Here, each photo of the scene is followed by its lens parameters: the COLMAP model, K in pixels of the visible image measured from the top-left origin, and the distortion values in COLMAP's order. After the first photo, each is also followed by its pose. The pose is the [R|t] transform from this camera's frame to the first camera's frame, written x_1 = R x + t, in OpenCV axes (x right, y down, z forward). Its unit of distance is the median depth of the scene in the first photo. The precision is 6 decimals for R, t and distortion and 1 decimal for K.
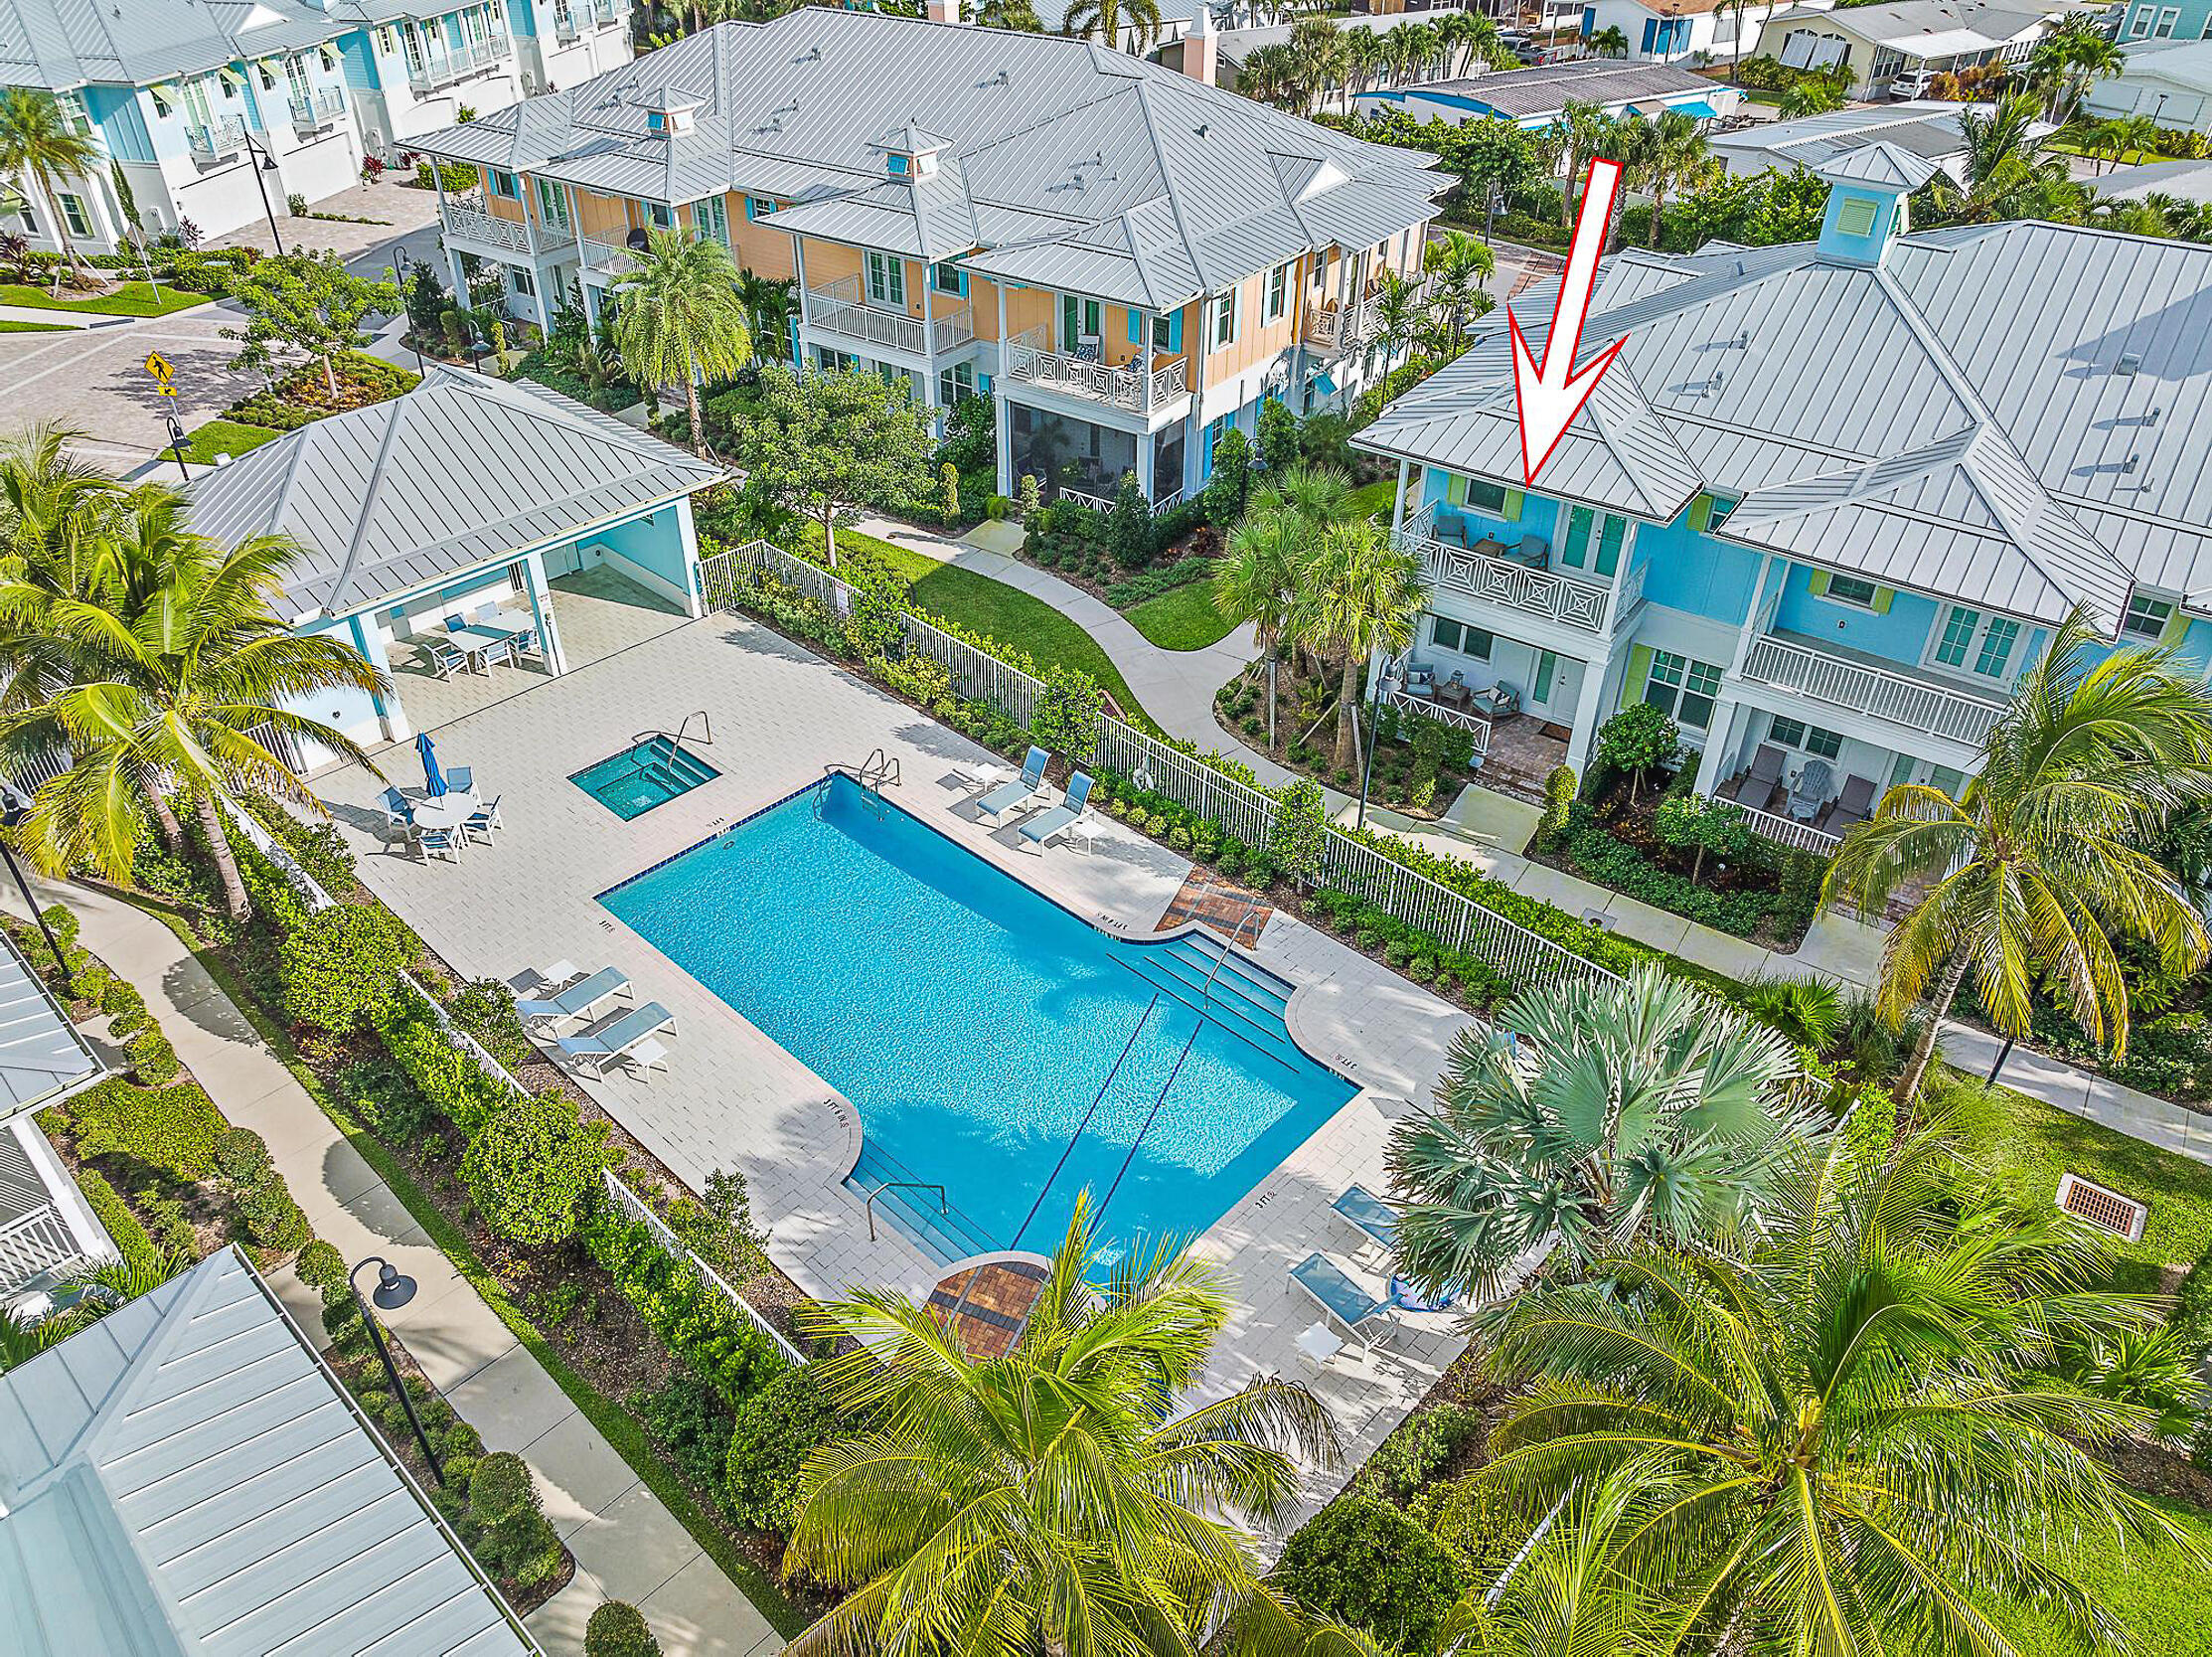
lens RADIAL K [[1536.1, 0, 1106.0], [0, 1536.1, 828.5], [0, 0, 1]] dist [-0.040992, 0.002377]
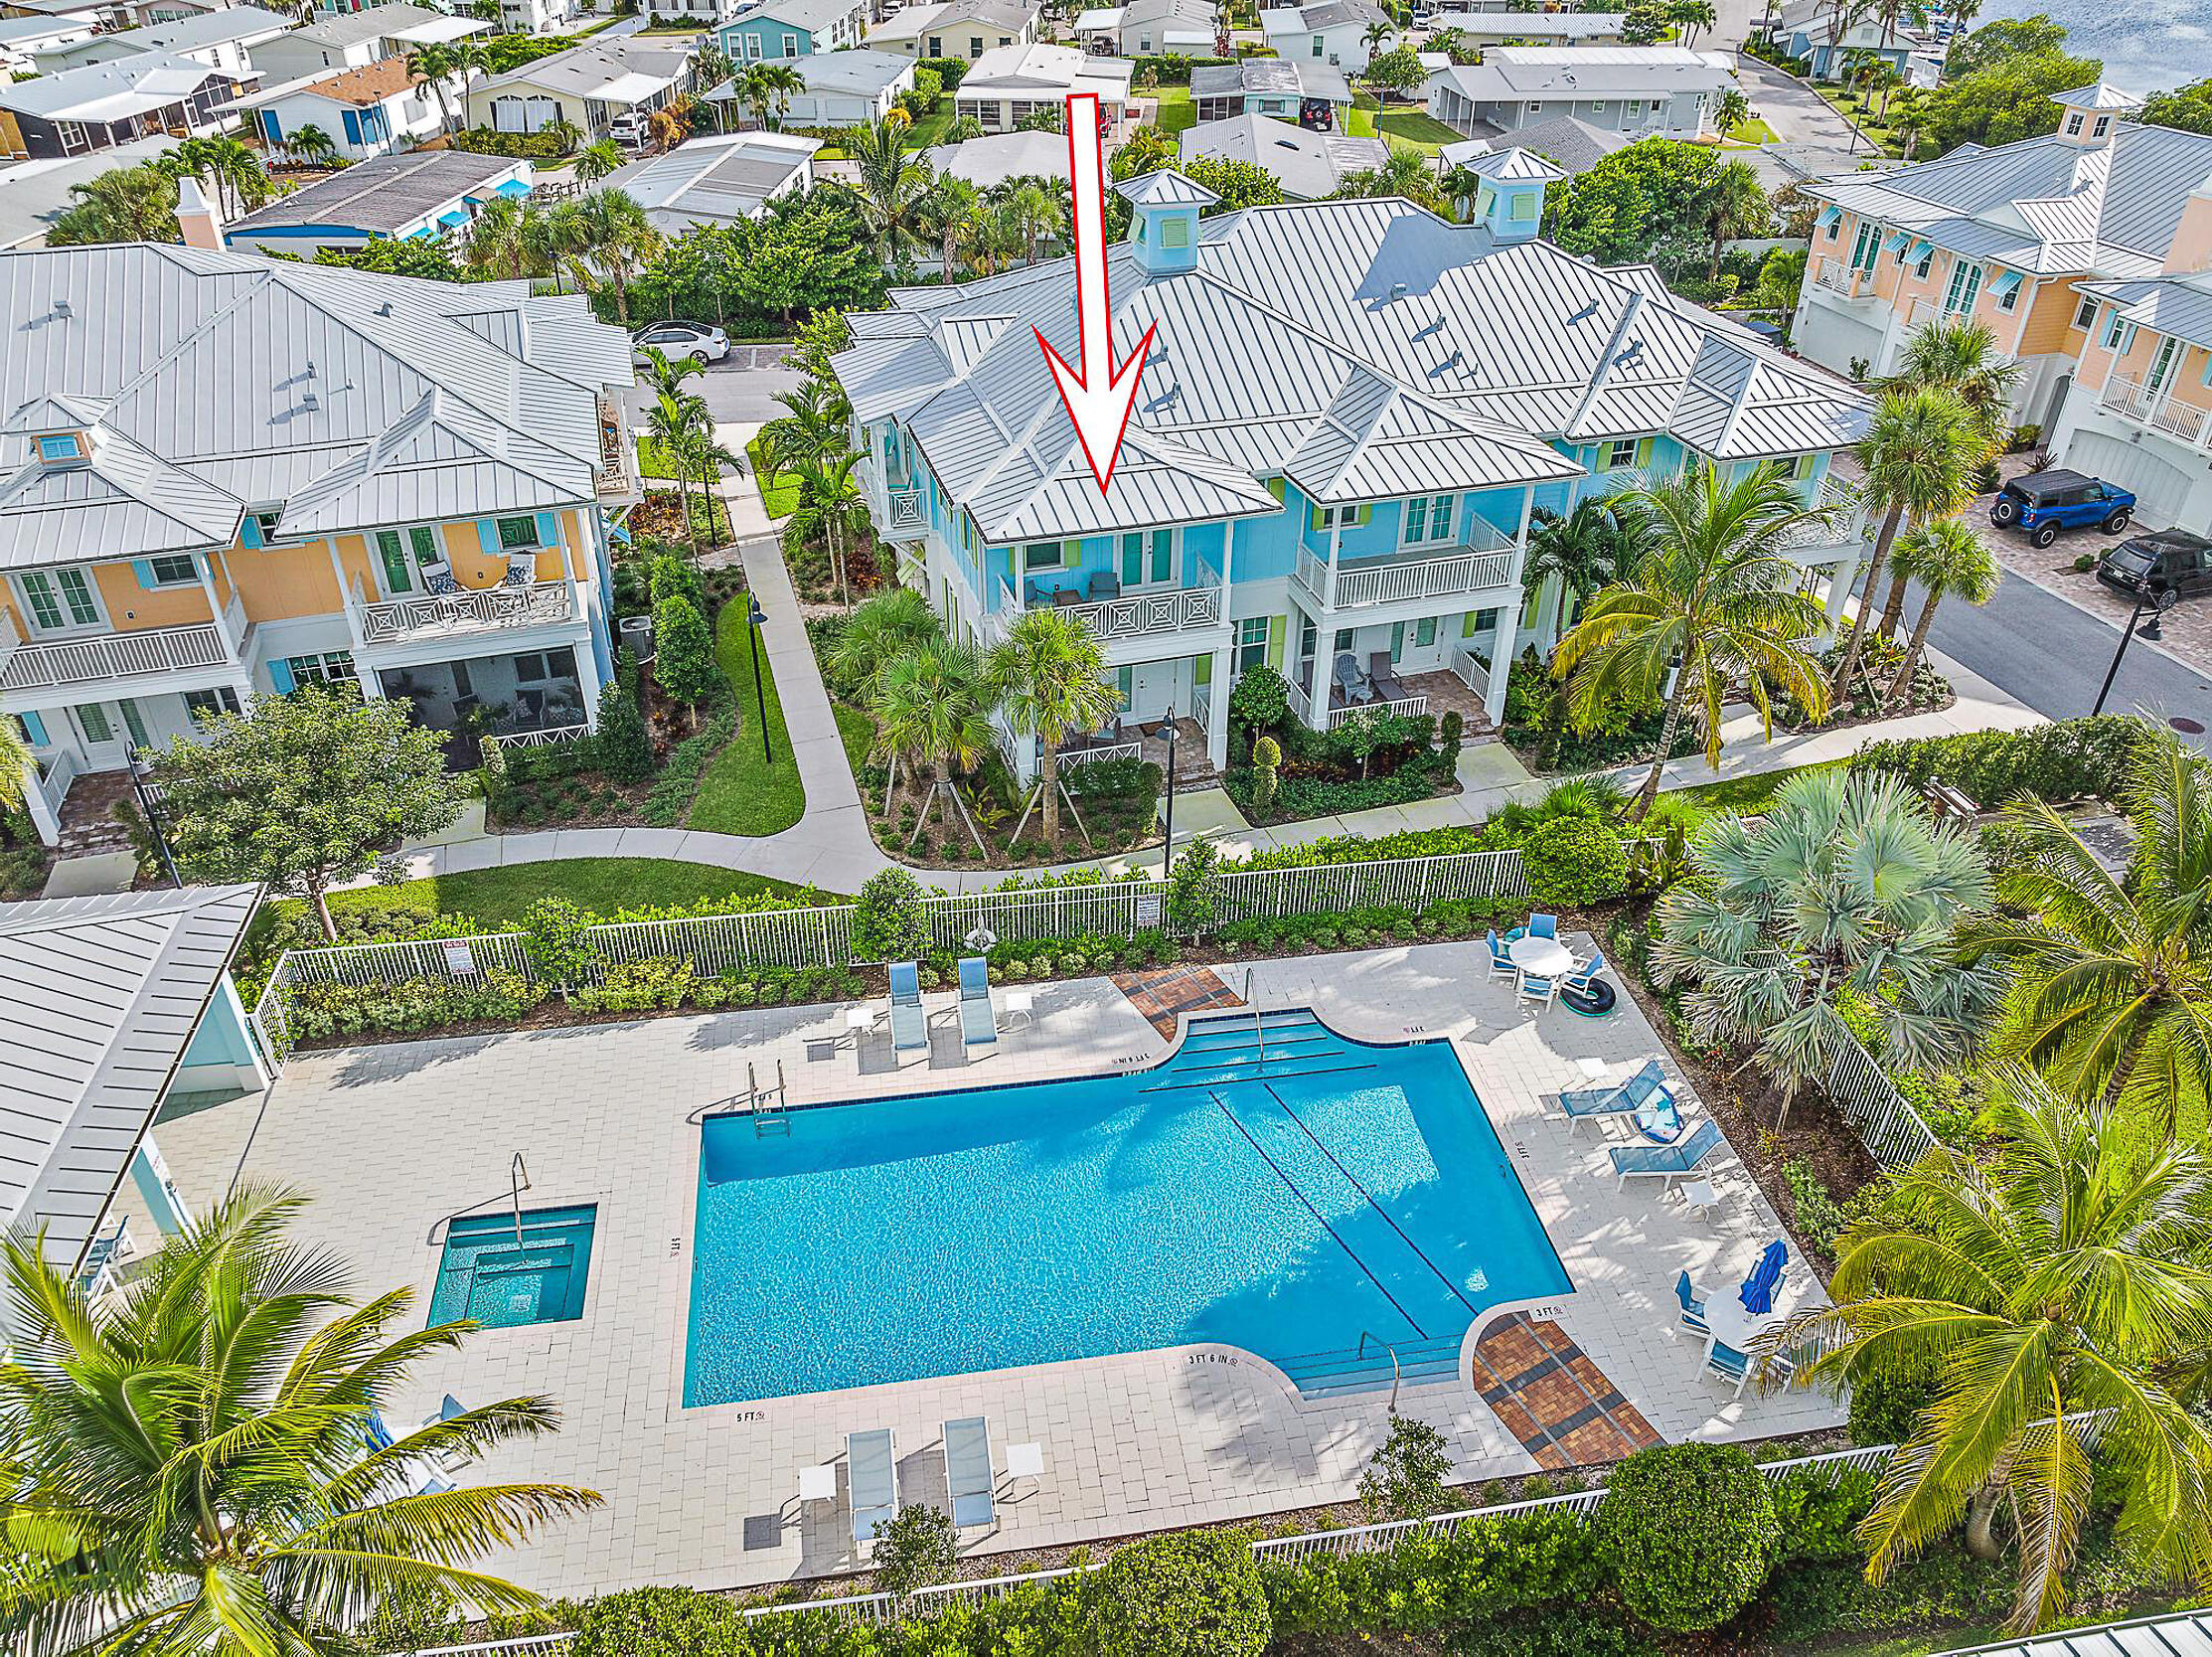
lens RADIAL K [[1536.1, 0, 1106.0], [0, 1536.1, 828.5], [0, 0, 1]] dist [-0.040992, 0.002377]
pose [[0.619938, -0.446401, 0.645293, -0.510406], [0.464883, 0.871475, 0.156253, -0.203721], [-0.632108, 0.203118, 0.747785, 0.222907]]
